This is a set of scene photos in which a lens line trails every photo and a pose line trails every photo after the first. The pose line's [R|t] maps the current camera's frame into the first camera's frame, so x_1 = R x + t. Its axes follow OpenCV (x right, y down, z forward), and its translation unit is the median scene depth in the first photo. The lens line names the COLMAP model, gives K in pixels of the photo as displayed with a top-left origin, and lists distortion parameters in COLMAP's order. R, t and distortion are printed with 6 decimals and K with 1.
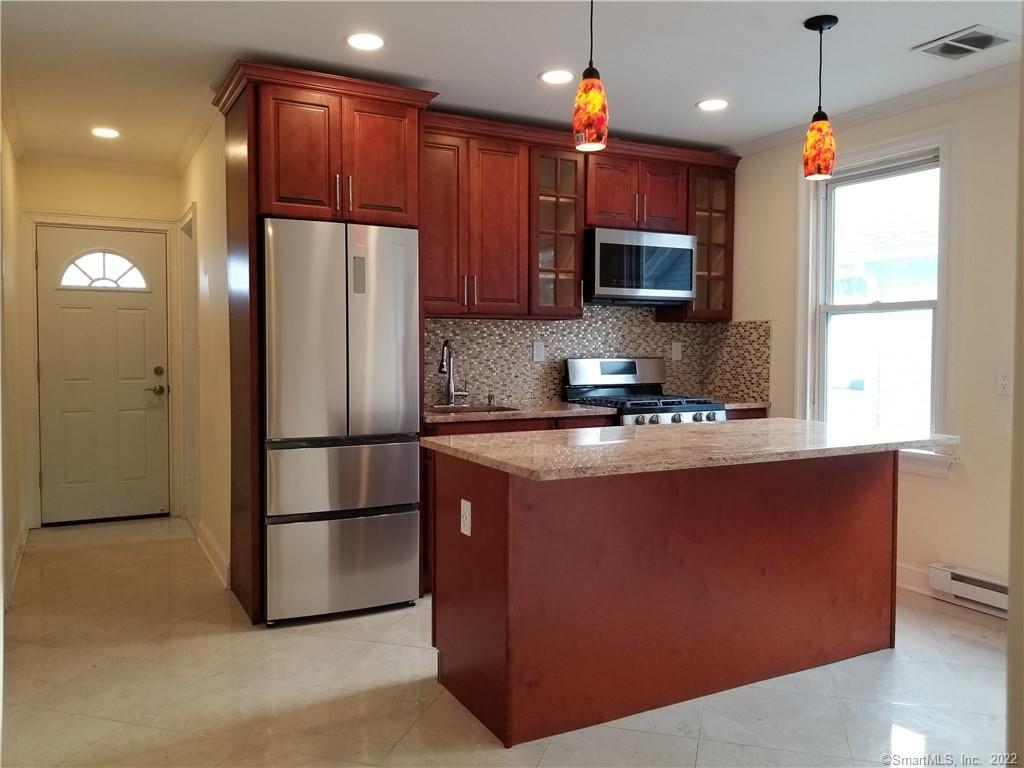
lens RADIAL K [[792.3, 0, 503.2], [0, 792.3, 384.3], [0, 0, 1]] dist [0.028418, -0.004902]
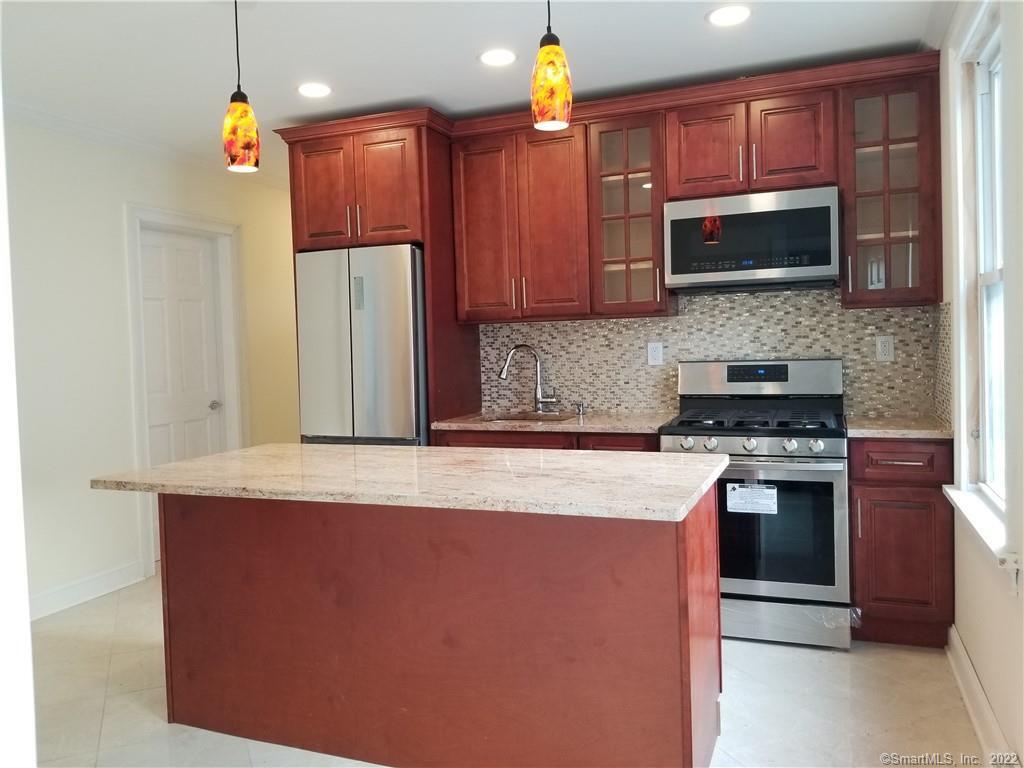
lens RADIAL K [[792.3, 0, 499.5], [0, 792.3, 361.5], [0, 0, 1]] dist [0.028418, -0.004902]
pose [[0.647507, -0.004706, -0.762045, 0.608119], [-0.005578, 0.999925, -0.010915, -0.023646], [0.762039, 0.011318, 0.647432, 0.333097]]
